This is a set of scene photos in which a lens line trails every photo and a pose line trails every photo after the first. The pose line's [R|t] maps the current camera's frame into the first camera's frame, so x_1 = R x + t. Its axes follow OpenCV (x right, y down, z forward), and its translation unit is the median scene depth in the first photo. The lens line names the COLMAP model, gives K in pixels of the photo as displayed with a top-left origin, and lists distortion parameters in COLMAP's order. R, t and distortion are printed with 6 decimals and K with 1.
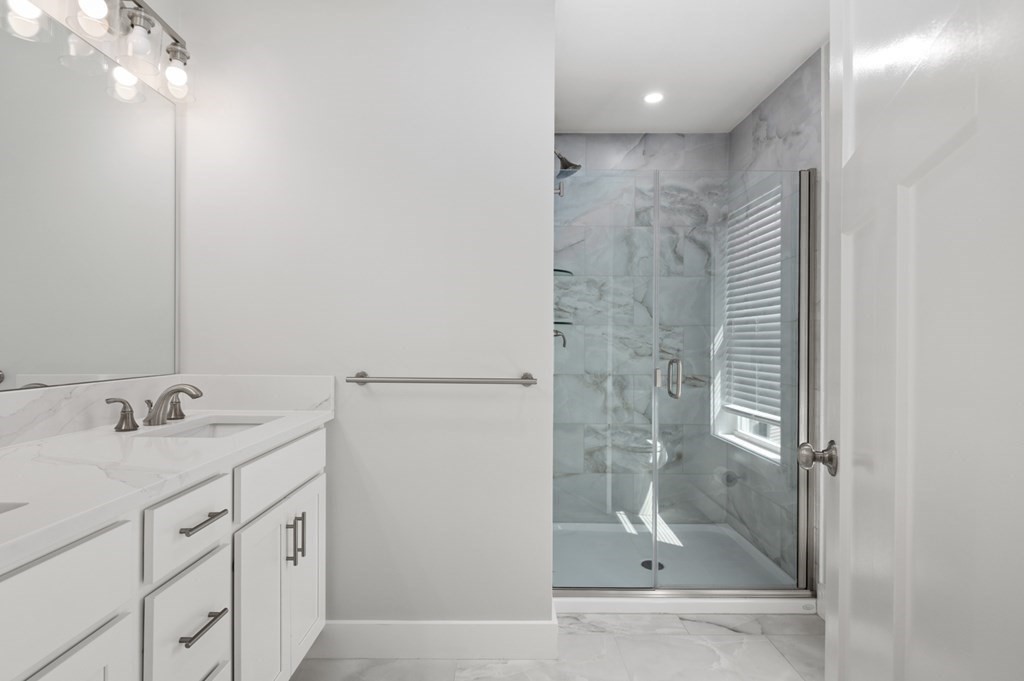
lens RADIAL K [[505.6, 0, 512.5], [0, 505.6, 343.4], [0, 0, 1]] dist [0.006524, -0.004083]
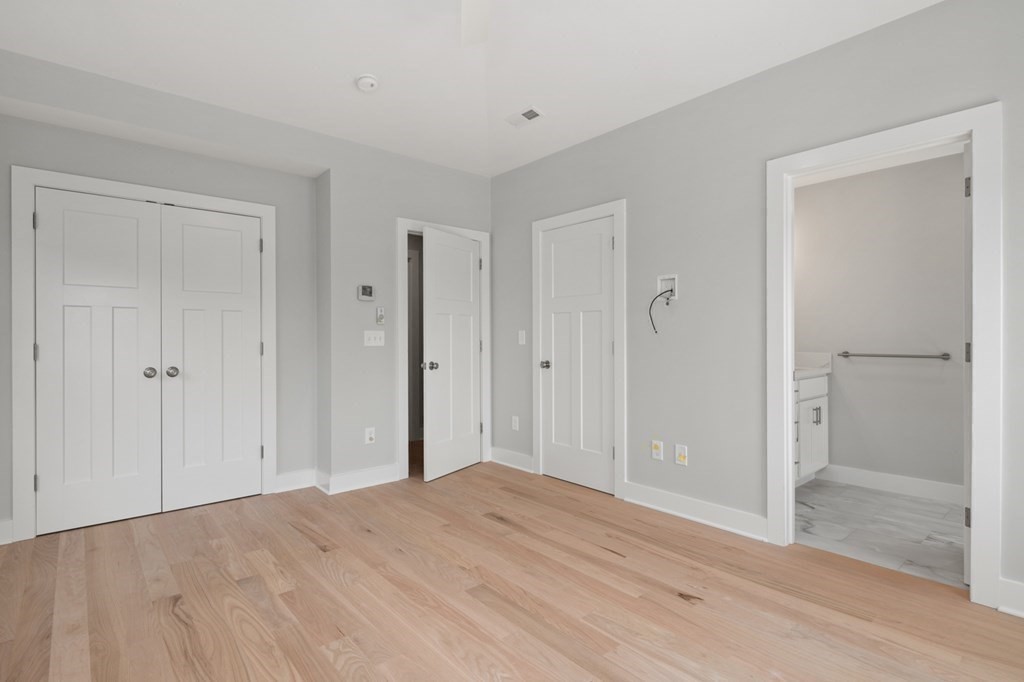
lens RADIAL K [[505.6, 0, 514.4], [0, 505.6, 337.9], [0, 0, 1]] dist [0.006524, -0.004083]
pose [[0.653744, -0.004851, -0.756700, 0.412993], [0.002183, 0.999987, -0.004524, 0.005969], [0.756713, 0.001305, 0.653746, -1.481916]]
